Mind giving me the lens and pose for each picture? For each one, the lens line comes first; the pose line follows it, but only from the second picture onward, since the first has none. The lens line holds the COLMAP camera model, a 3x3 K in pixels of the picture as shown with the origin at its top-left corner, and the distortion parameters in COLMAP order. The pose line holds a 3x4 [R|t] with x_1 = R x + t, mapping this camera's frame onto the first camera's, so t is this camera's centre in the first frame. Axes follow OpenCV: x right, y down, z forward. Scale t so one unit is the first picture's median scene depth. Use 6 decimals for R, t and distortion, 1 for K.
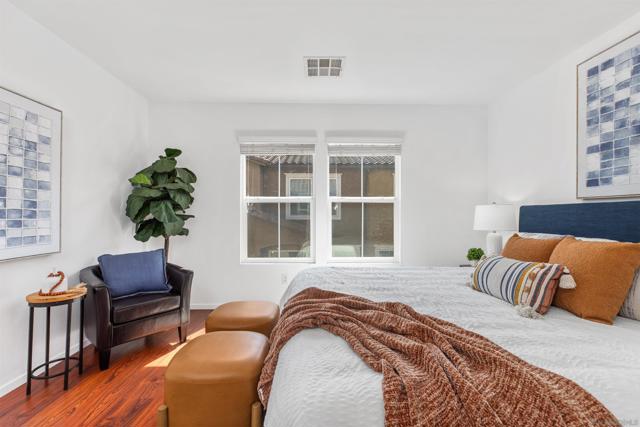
lens RADIAL K [[293.7, 0, 319.5], [0, 293.7, 213.7], [0, 0, 1]] dist [0.004669, -0.000533]
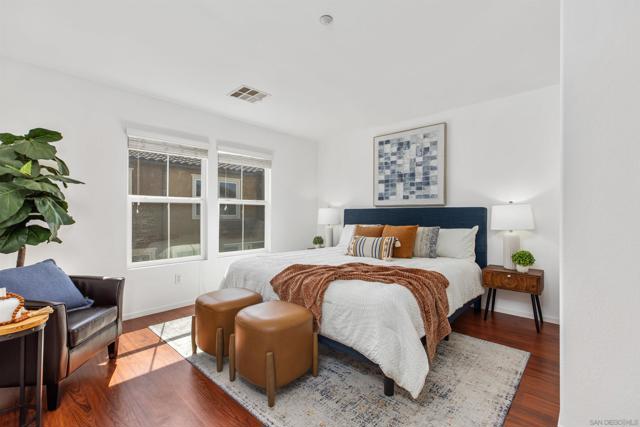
lens RADIAL K [[293.7, 0, 319.8], [0, 293.7, 212.6], [0, 0, 1]] dist [0.004669, -0.000533]
pose [[0.686225, 0.002588, 0.727385, -0.675943], [0.001289, 0.999988, -0.004773, 0.001289], [-0.727388, 0.004213, 0.686213, -0.057986]]
